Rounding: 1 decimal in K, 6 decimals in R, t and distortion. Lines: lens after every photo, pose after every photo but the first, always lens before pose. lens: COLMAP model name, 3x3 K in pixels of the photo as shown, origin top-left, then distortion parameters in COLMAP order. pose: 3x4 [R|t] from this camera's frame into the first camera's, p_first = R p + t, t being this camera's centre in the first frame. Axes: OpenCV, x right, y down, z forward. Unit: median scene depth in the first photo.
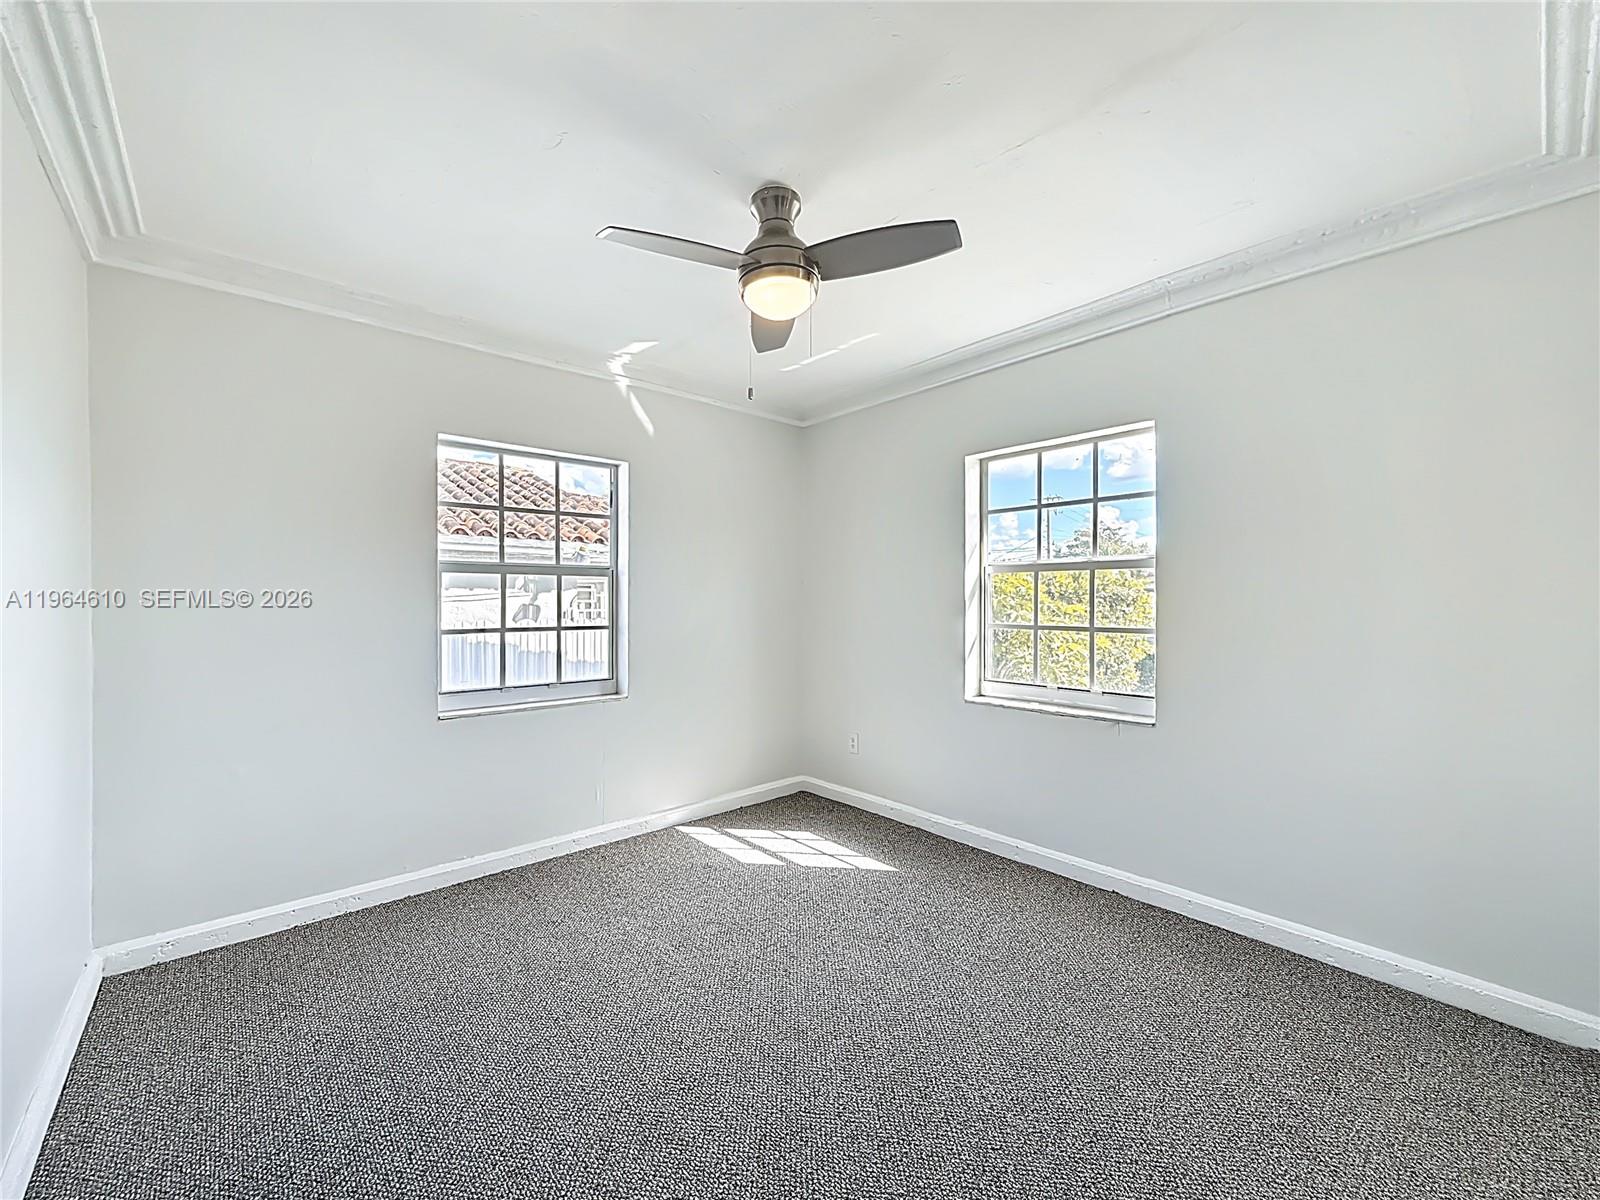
lens RADIAL K [[650.8, 0, 797.2], [0, 650.8, 604.0], [0, 0, 1]] dist [-0.003747, 0.000339]
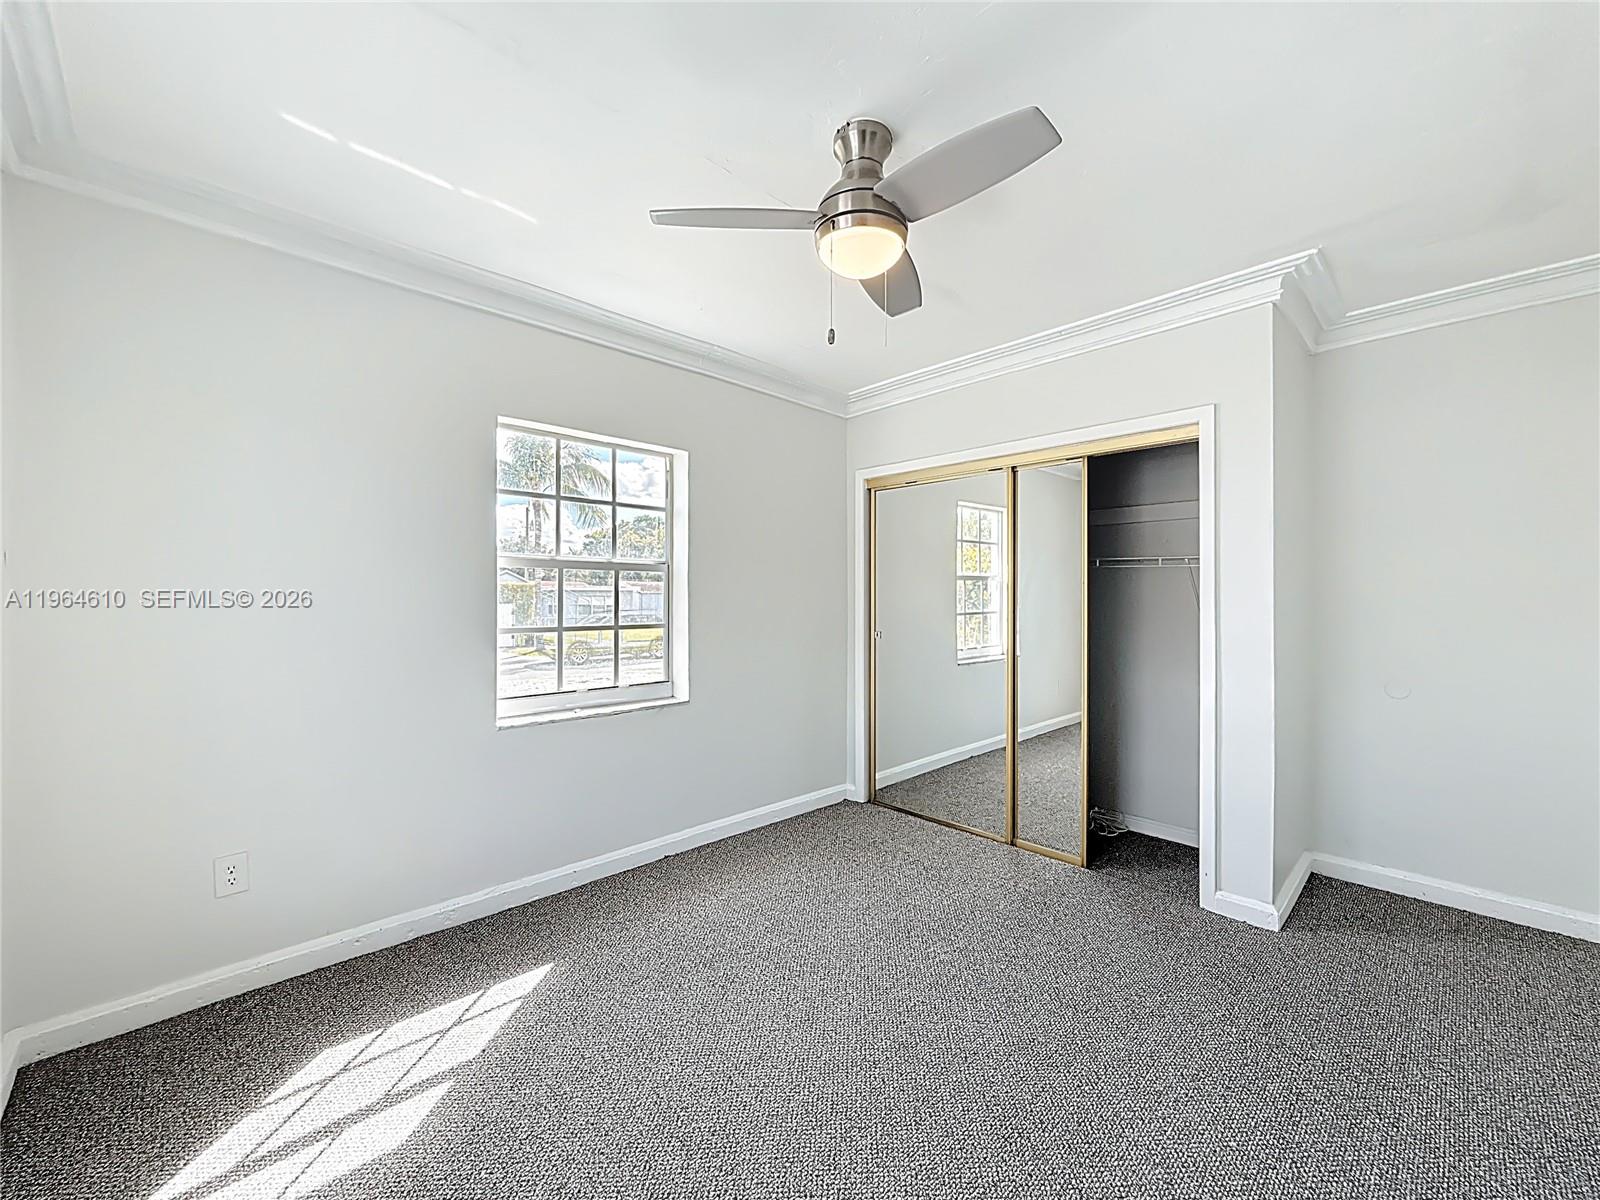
lens RADIAL K [[650.8, 0, 803.8], [0, 650.8, 602.9], [0, 0, 1]] dist [-0.003747, 0.000339]
pose [[-0.068281, -0.004271, 0.997657, -0.576406], [0.008066, 0.999956, 0.004833, -0.002651], [-0.997634, 0.008377, -0.068244, 0.728027]]
